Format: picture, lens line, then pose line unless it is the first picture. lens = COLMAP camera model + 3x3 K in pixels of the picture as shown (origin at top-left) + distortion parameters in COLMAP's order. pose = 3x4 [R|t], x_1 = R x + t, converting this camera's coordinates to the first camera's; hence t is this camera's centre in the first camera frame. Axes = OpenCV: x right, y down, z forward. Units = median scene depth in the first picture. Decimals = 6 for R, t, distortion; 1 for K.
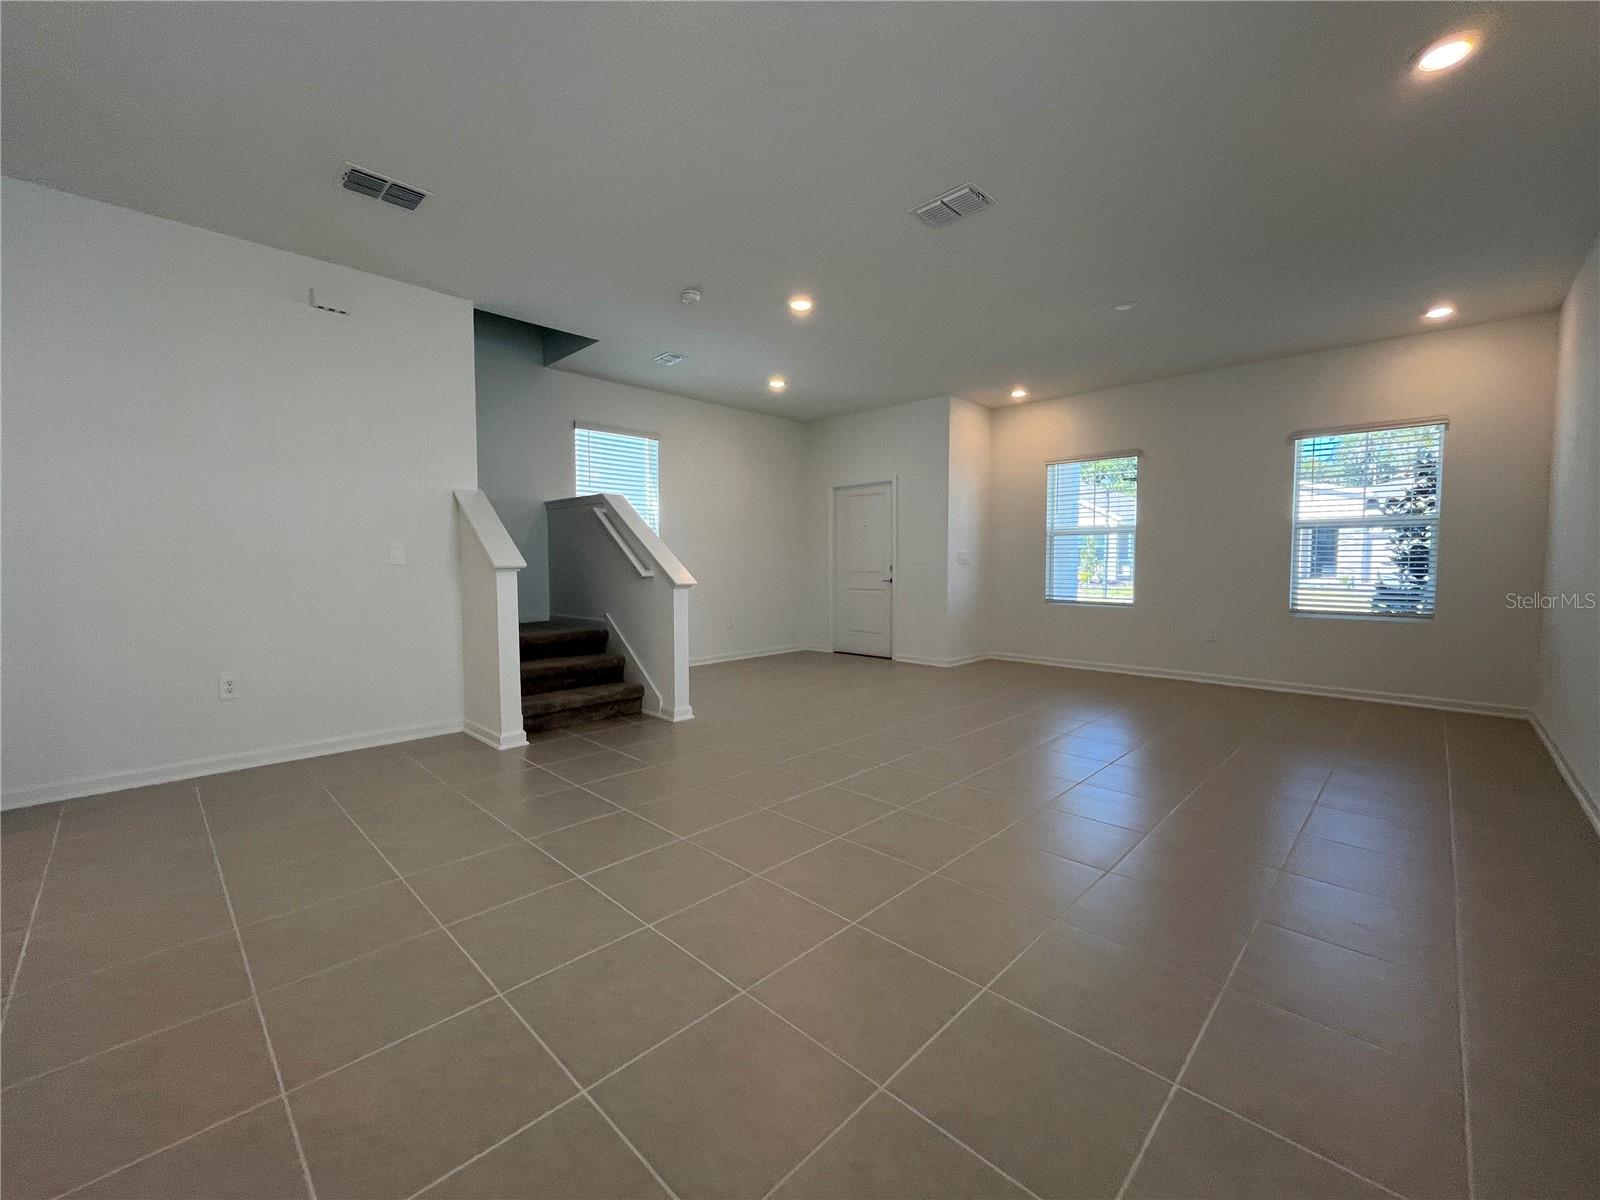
lens RADIAL K [[650.9, 0, 800.0], [0, 650.9, 598.1], [0, 0, 1]] dist [-0.002500, -0.000319]
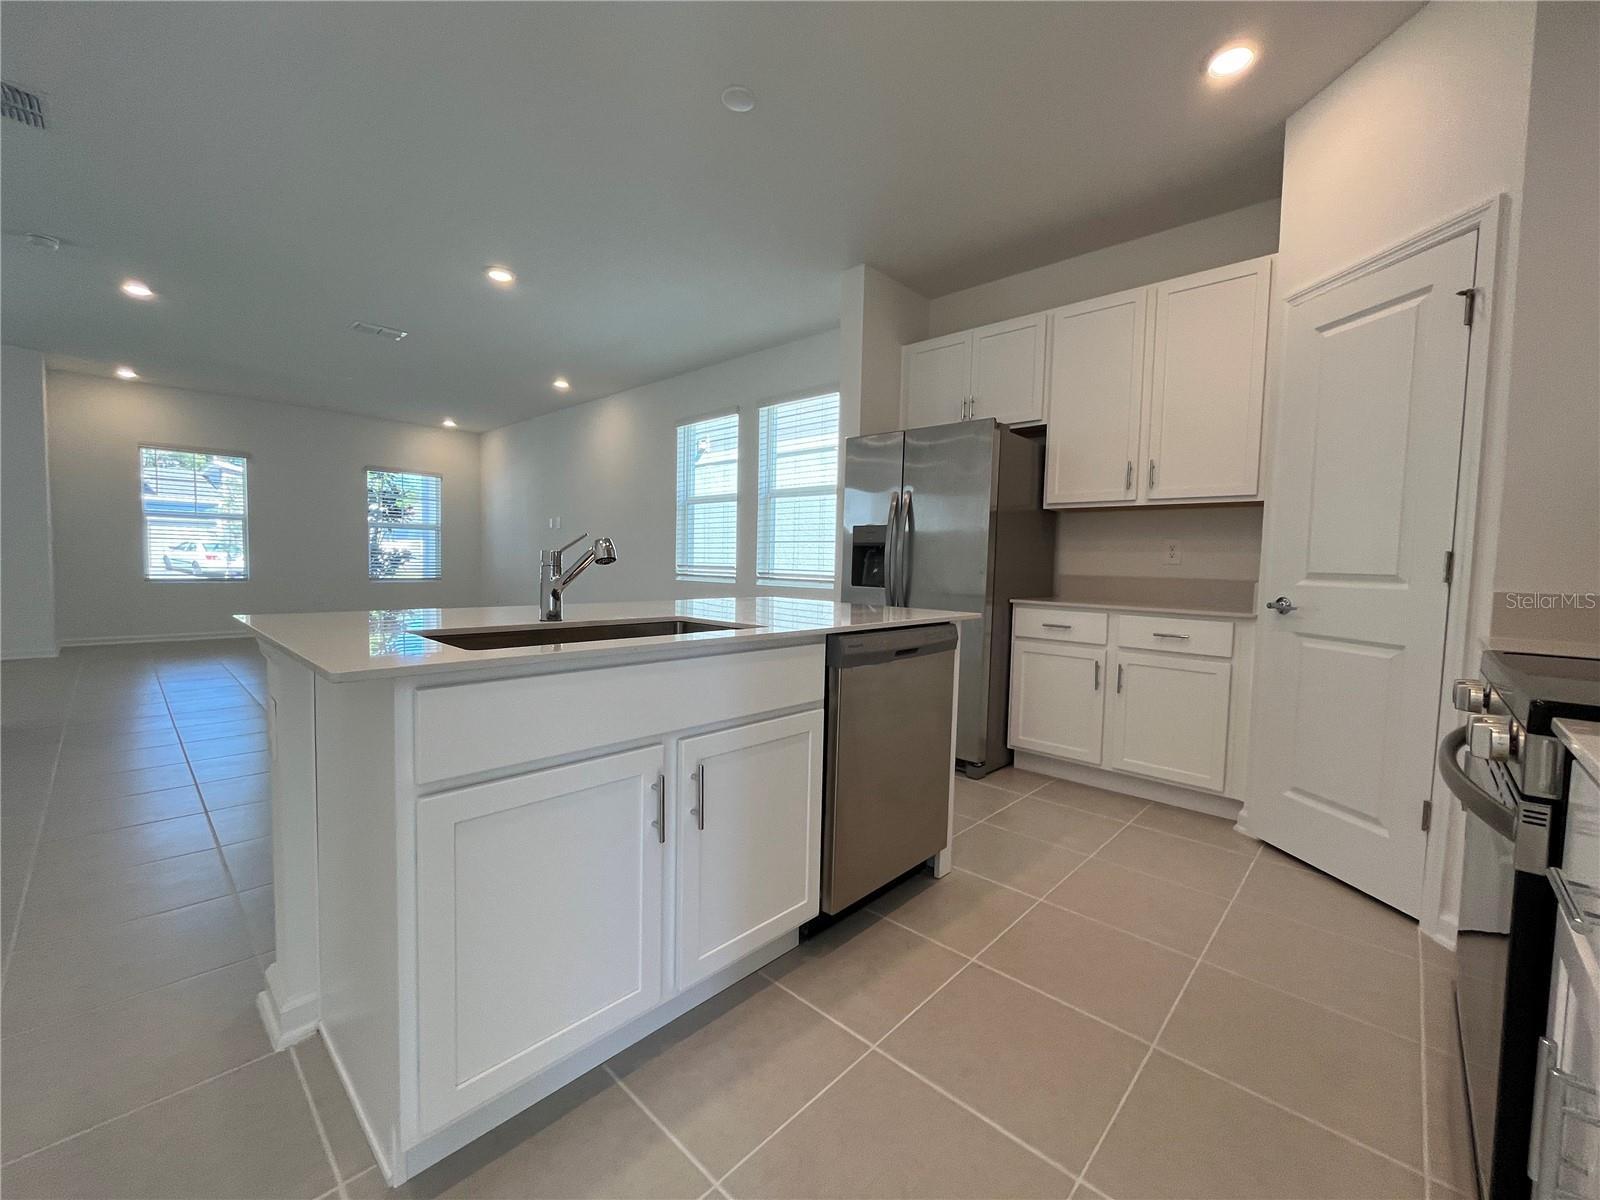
lens RADIAL K [[650.9, 0, 800.0], [0, 650.9, 598.1], [0, 0, 1]] dist [-0.002500, -0.000319]
pose [[-0.019715, -0.056479, 0.998209, -0.780778], [0.033742, 0.997797, 0.057122, 0.010562], [-0.999236, 0.034808, -0.017766, -0.010348]]
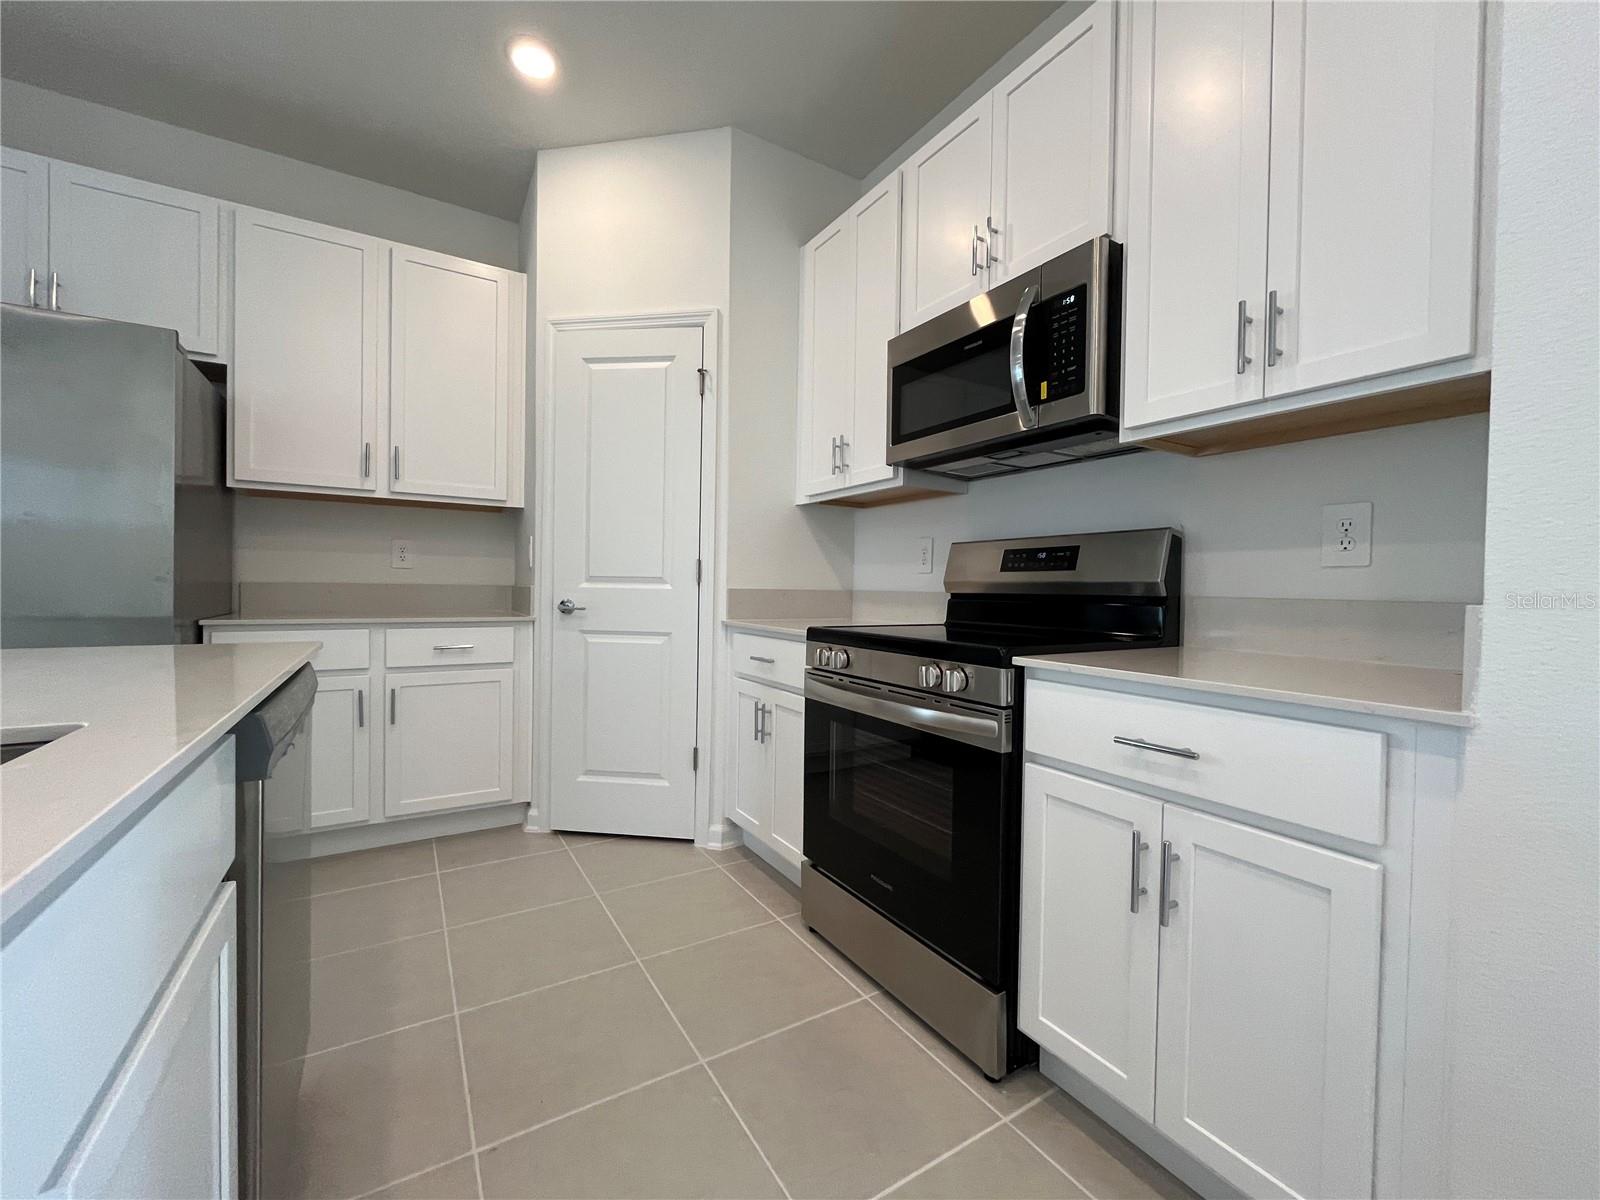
lens RADIAL K [[650.9, 0, 800.0], [0, 650.9, 598.1], [0, 0, 1]] dist [-0.002500, -0.000319]
pose [[-0.970233, -0.017633, 0.241529, -0.637604], [-0.000441, 0.997473, 0.071049, 0.011541], [-0.242171, 0.068827, -0.967789, 0.068042]]
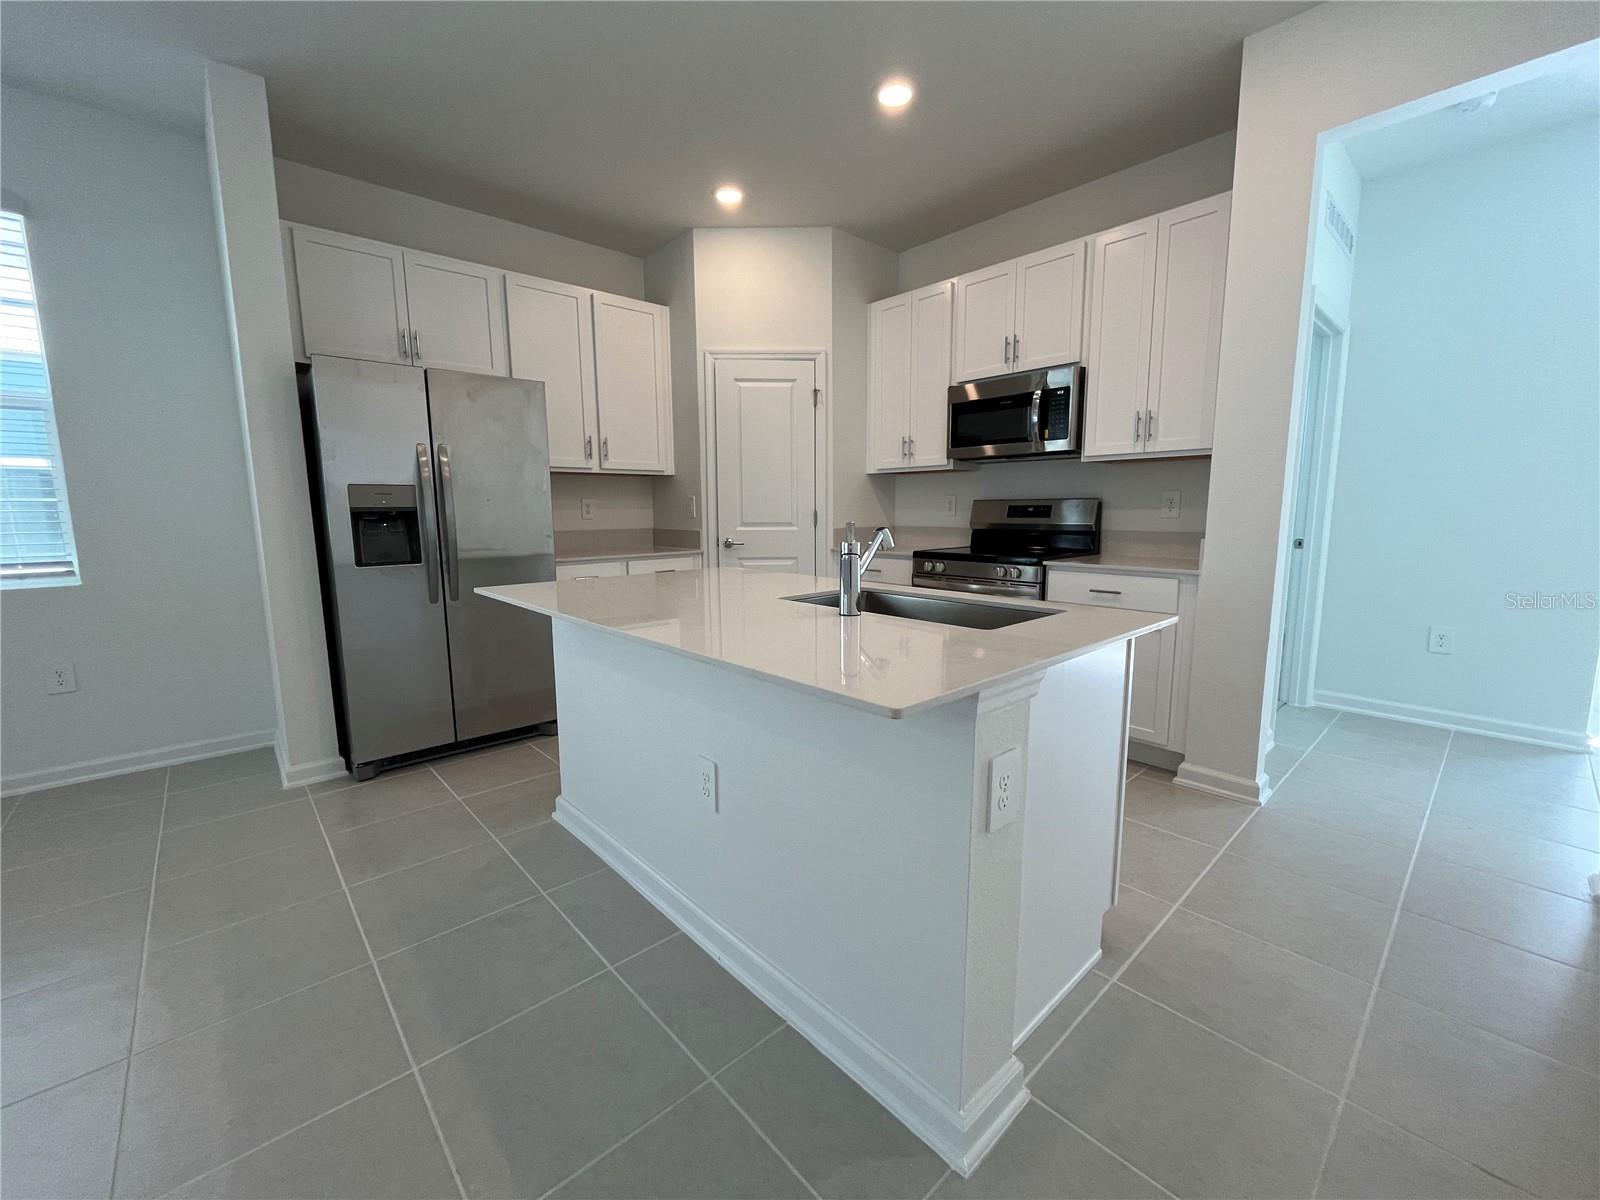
lens RADIAL K [[650.9, 0, 800.0], [0, 650.9, 598.1], [0, 0, 1]] dist [-0.002500, -0.000319]
pose [[-0.998296, 0.000973, 0.058350, -0.491686], [0.012360, 0.980705, 0.195104, -0.027583], [-0.057034, 0.195492, -0.979045, 0.361735]]
